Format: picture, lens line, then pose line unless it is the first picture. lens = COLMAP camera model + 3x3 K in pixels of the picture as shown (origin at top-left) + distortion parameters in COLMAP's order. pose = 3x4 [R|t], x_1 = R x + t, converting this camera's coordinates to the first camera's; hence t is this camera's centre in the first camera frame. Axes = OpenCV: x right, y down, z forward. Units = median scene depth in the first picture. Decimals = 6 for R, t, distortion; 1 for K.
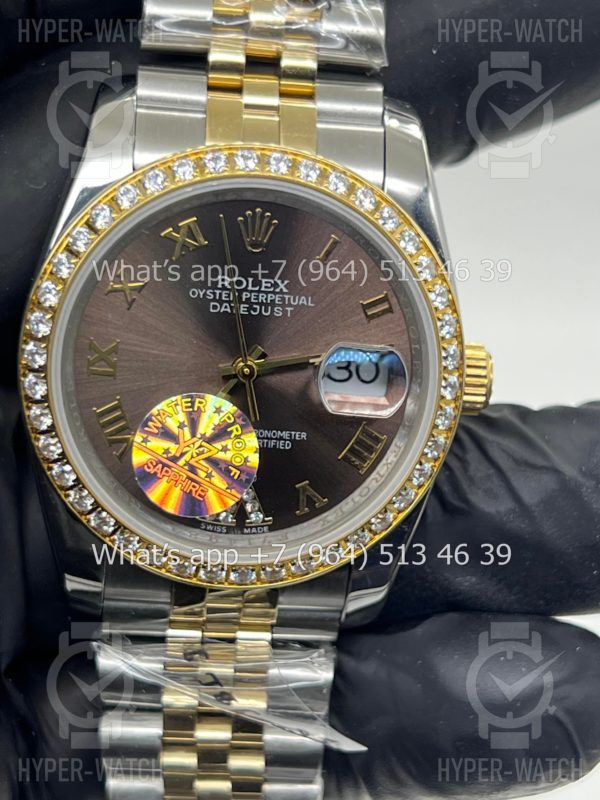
lens RADIAL K [[1800.6, 0, 299.8], [0, 1800.6, 400.5], [0, 0, 1]] dist [-0.254191, 0.000000]
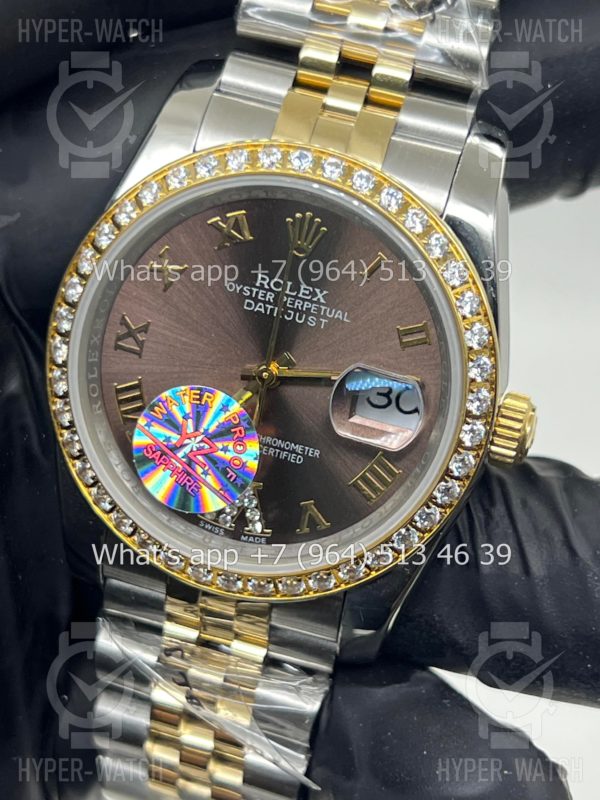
lens RADIAL K [[1800.6, 0, 300.1], [0, 1800.6, 399.8], [0, 0, 1]] dist [-0.254191, 0.000000]
pose [[0.944939, 0.189819, -0.266568, 0.244760], [-0.194503, 0.980861, 0.008975, -0.015405], [0.263170, 0.043368, 0.963774, 0.070789]]
